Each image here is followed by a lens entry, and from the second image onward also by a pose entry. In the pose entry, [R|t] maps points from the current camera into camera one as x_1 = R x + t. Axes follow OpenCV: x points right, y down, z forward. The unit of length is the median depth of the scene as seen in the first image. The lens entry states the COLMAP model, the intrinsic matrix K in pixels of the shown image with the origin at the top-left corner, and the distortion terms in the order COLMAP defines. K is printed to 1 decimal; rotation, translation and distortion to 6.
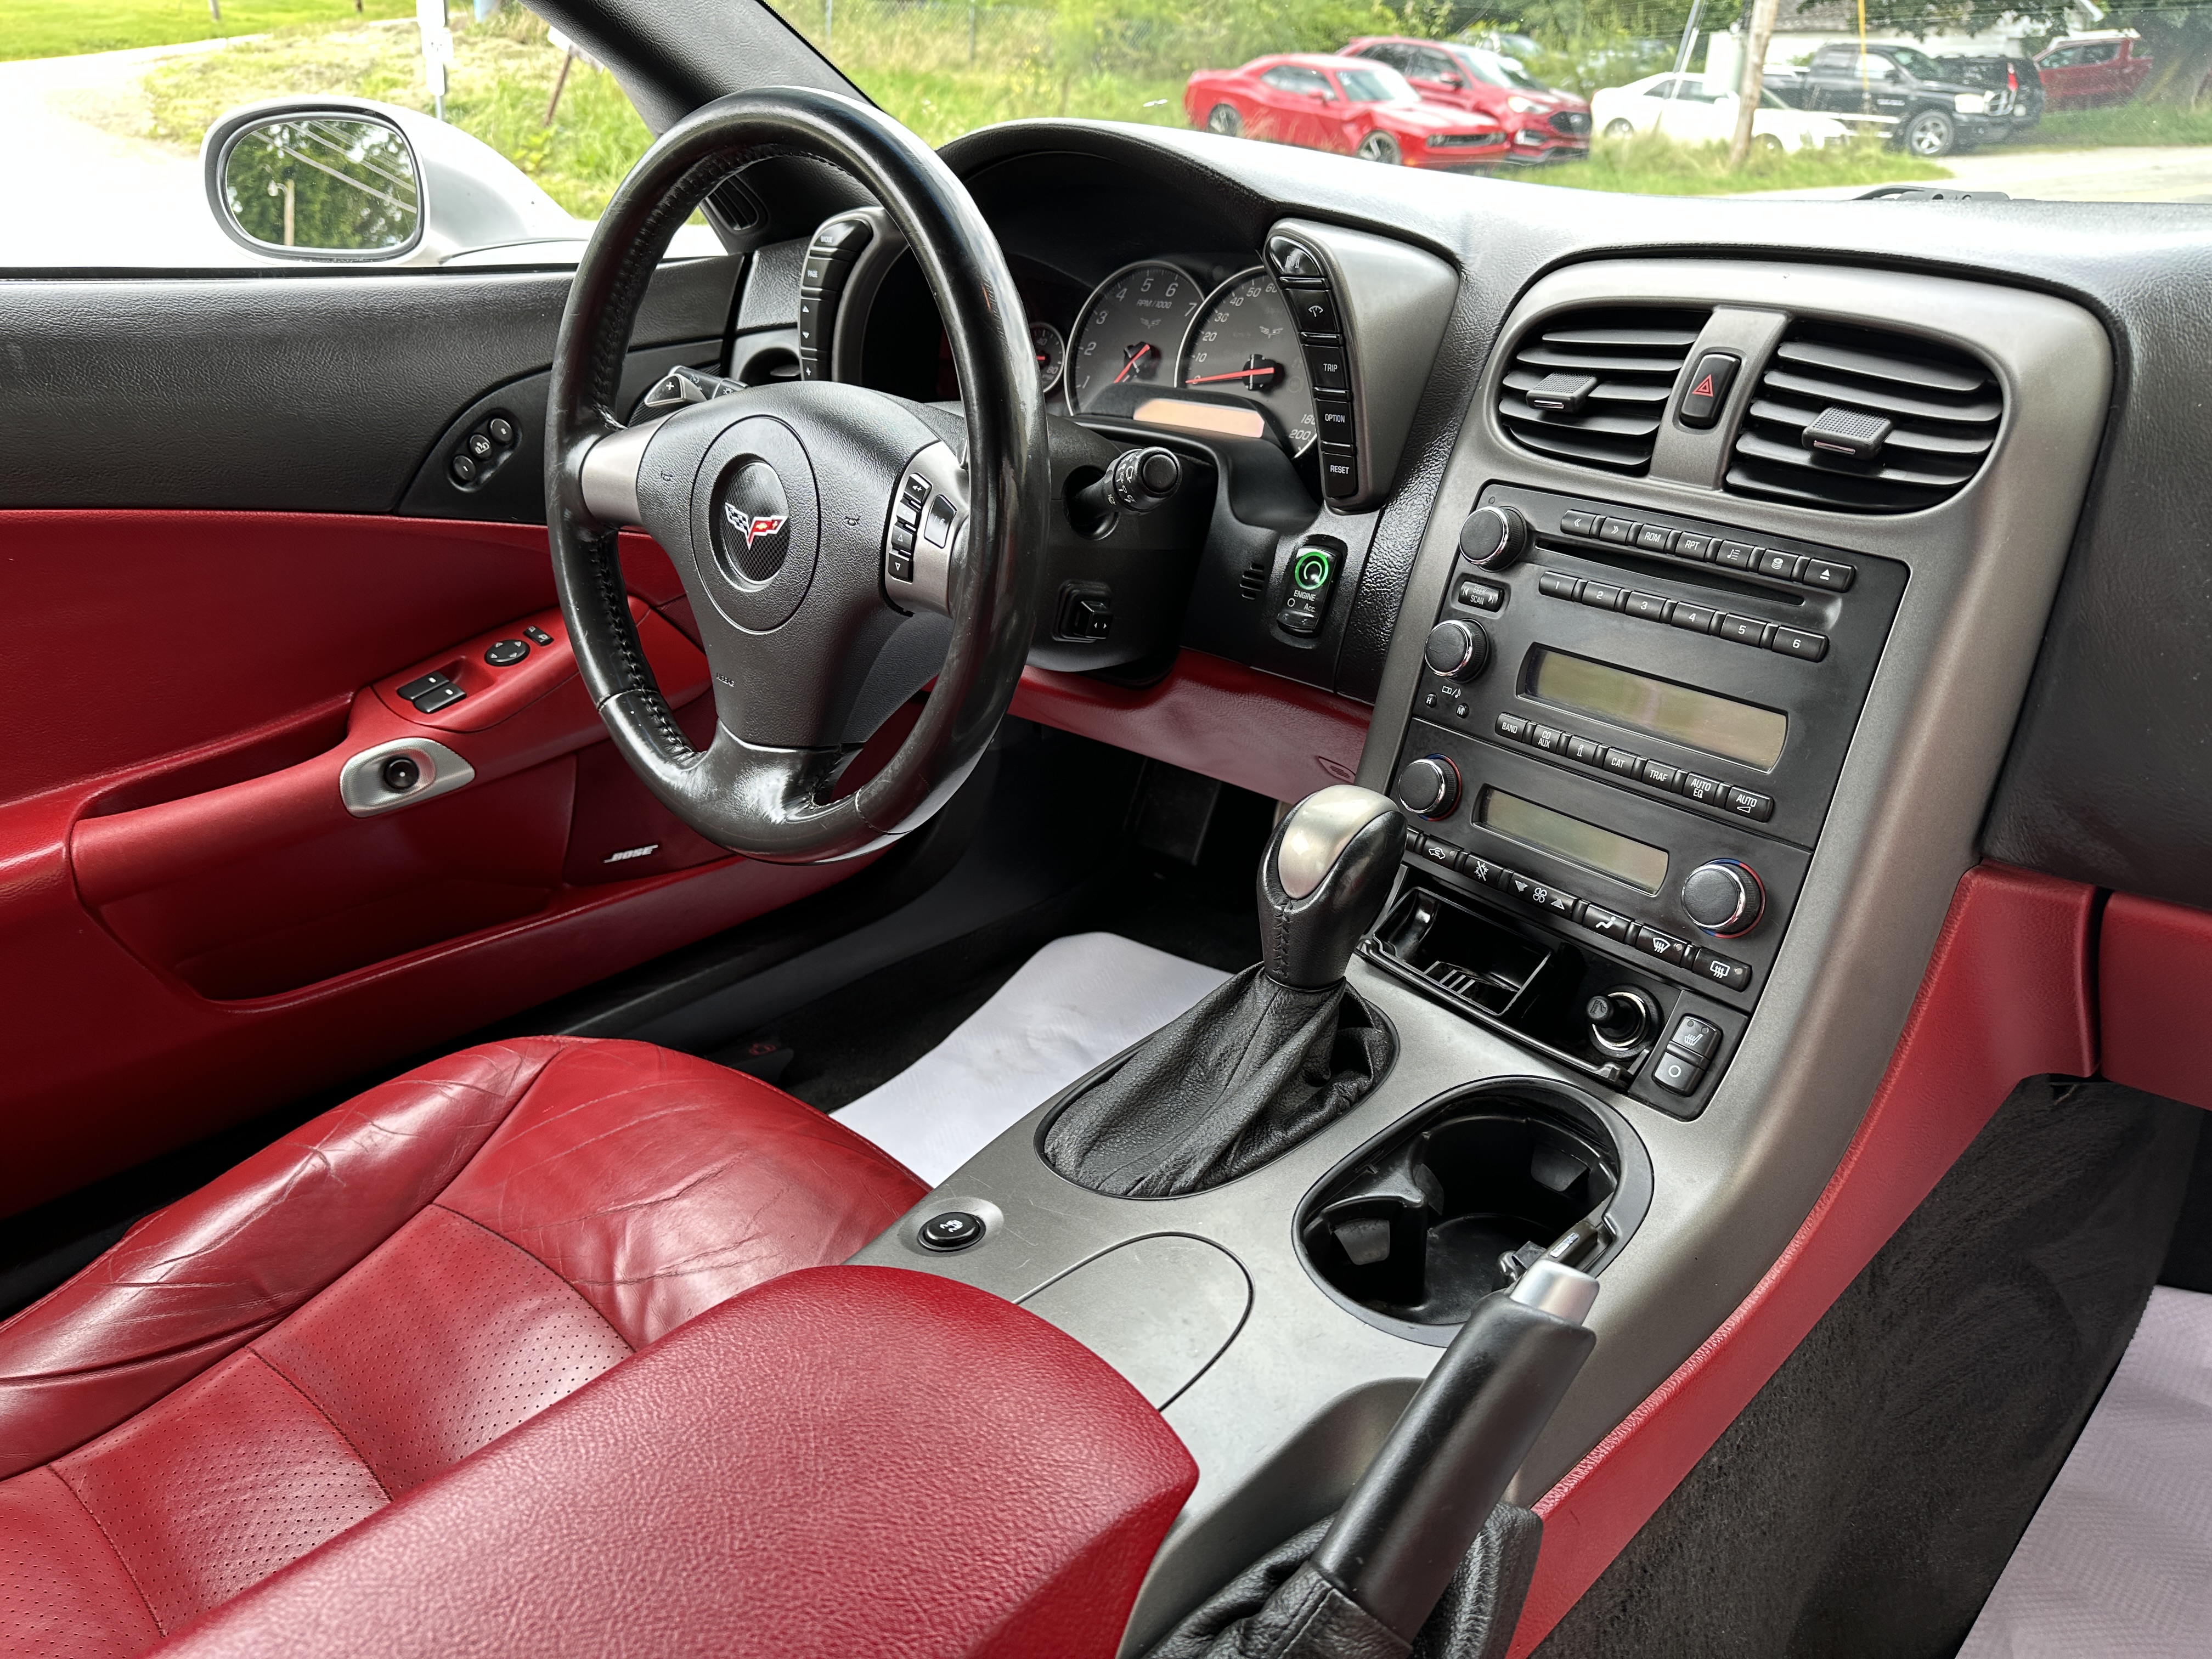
lens RADIAL K [[1571.0, 0, 1109.0], [0, 1571.0, 802.9], [0, 0, 1]] dist [0.049377, -0.067320]
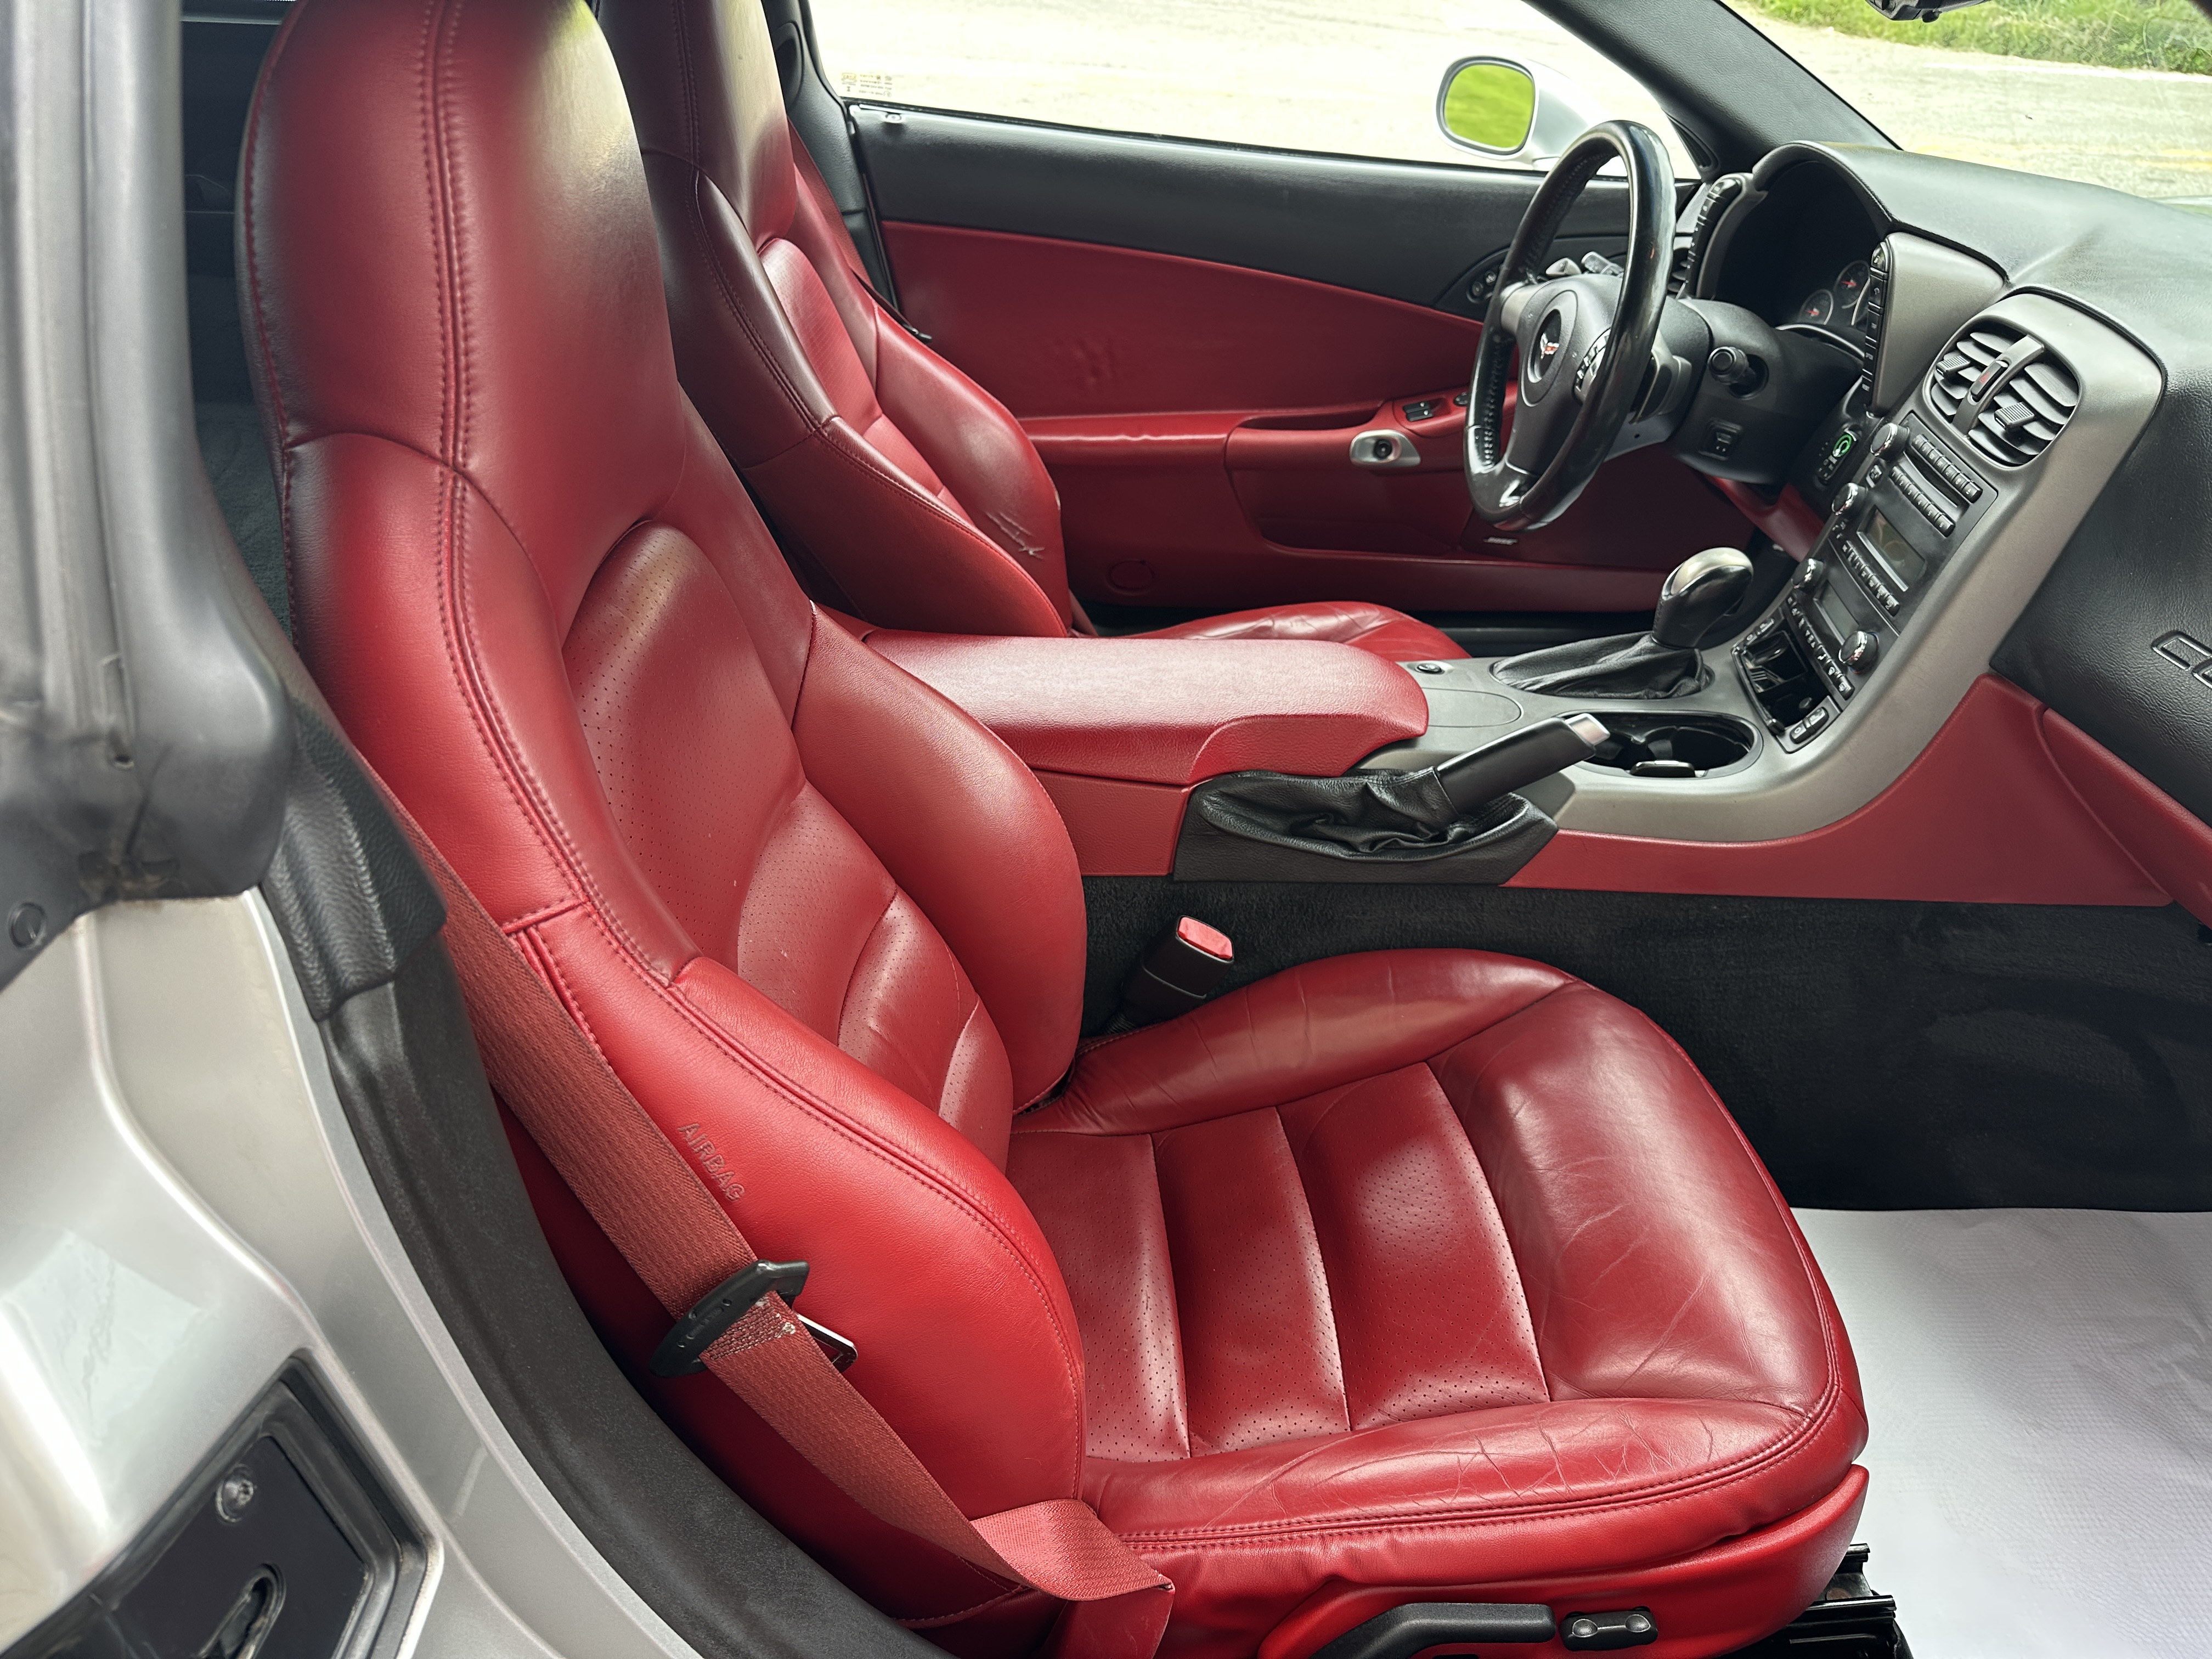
lens RADIAL K [[1571.0, 0, 1109.0], [0, 1571.0, 802.9], [0, 0, 1]] dist [0.049377, -0.067320]
pose [[0.699233, 0.380618, -0.605147, 0.645468], [-0.309231, 0.924229, 0.224001, 0.054124], [0.644553, 0.030502, 0.763951, -0.647559]]
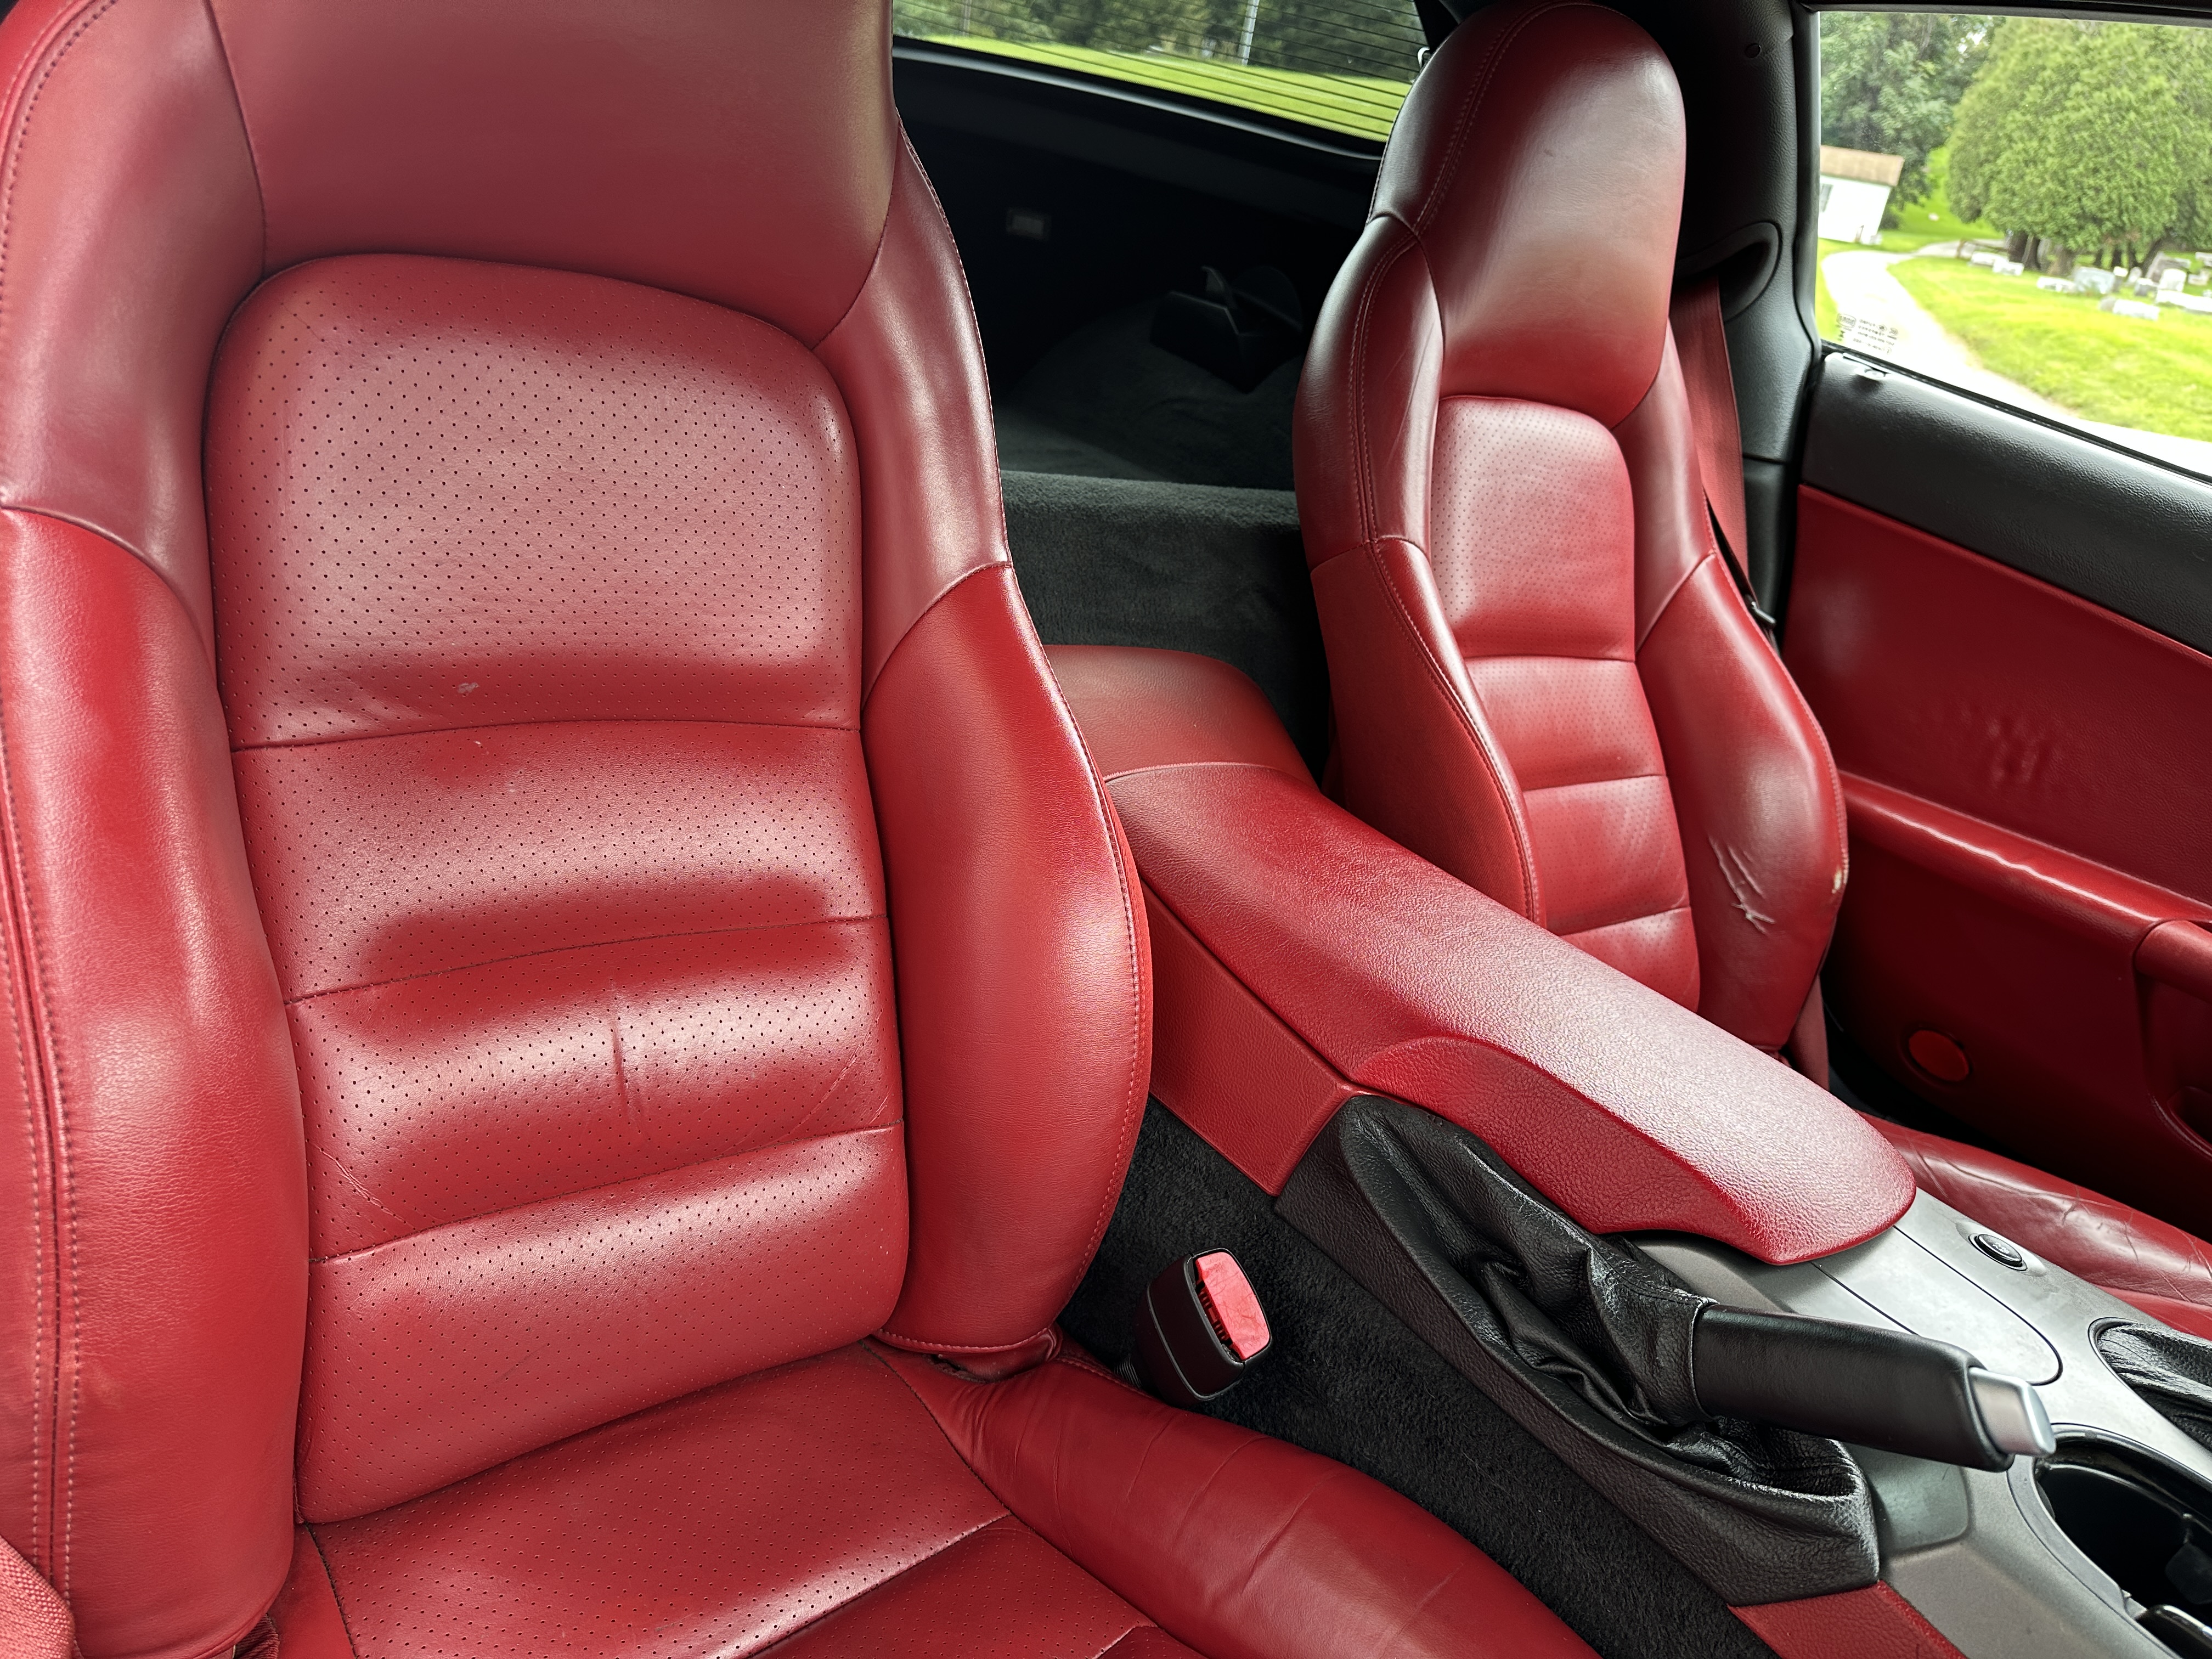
lens RADIAL K [[1555.0, 0, 1114.1], [0, 1555.0, 783.9], [0, 0, 1]] dist [0.007963, 0.008122]
pose [[-0.146514, 0.322230, -0.935255, 0.616556], [-0.574652, 0.741839, 0.345614, -0.007349], [0.805176, 0.588083, 0.076481, 0.124296]]
